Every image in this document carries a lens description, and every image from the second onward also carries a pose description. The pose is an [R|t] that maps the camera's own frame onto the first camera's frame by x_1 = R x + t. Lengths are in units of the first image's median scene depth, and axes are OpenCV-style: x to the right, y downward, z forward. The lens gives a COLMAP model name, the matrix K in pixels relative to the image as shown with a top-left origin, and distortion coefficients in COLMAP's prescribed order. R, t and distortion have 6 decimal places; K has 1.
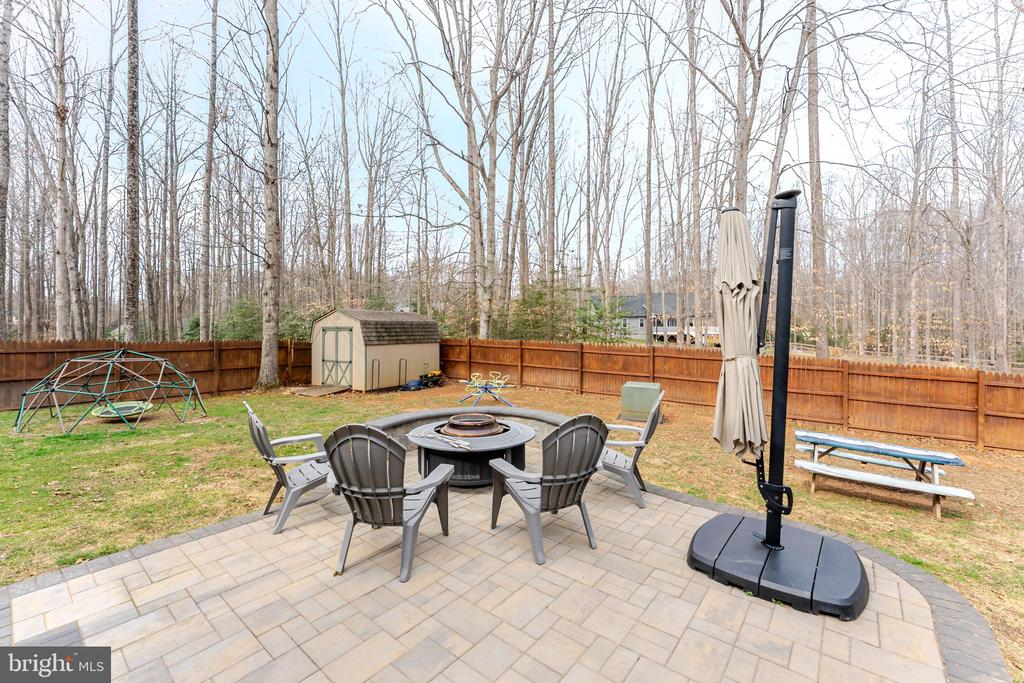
lens RADIAL K [[419.8, 0, 508.8], [0, 419.8, 341.8], [0, 0, 1]] dist [-0.000691, -0.000028]
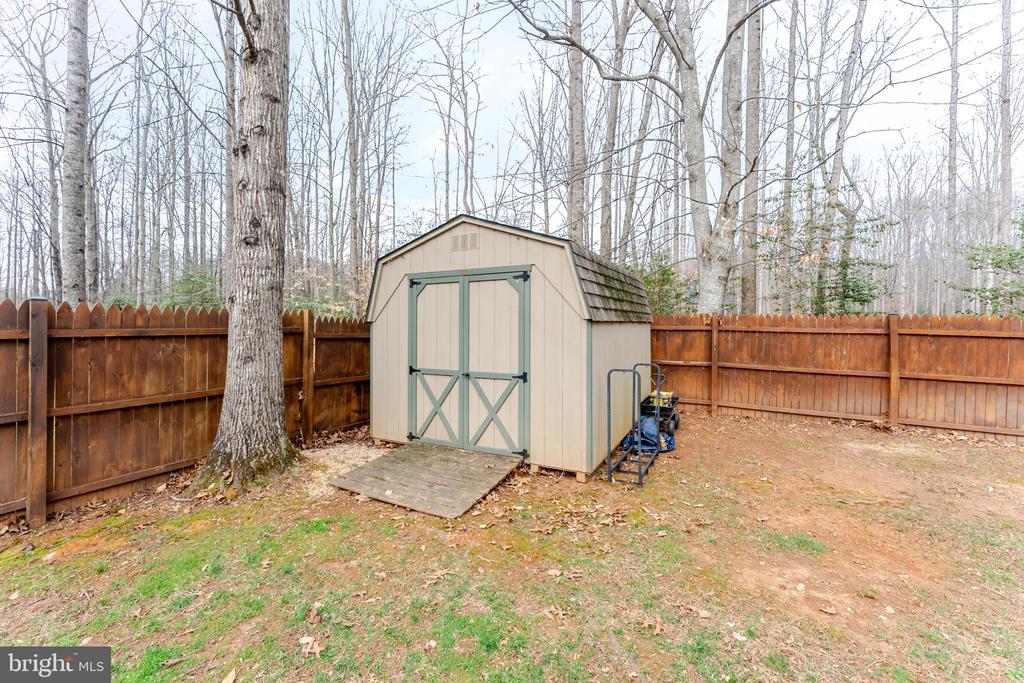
lens RADIAL K [[419.8, 0, 515.8], [0, 419.8, 335.8], [0, 0, 1]] dist [-0.000691, -0.000028]
pose [[0.996740, -0.002819, 0.080627, -0.407712], [0.002834, 0.999996, -0.000064, 0.016758], [-0.080626, 0.000293, 0.996744, 0.684621]]
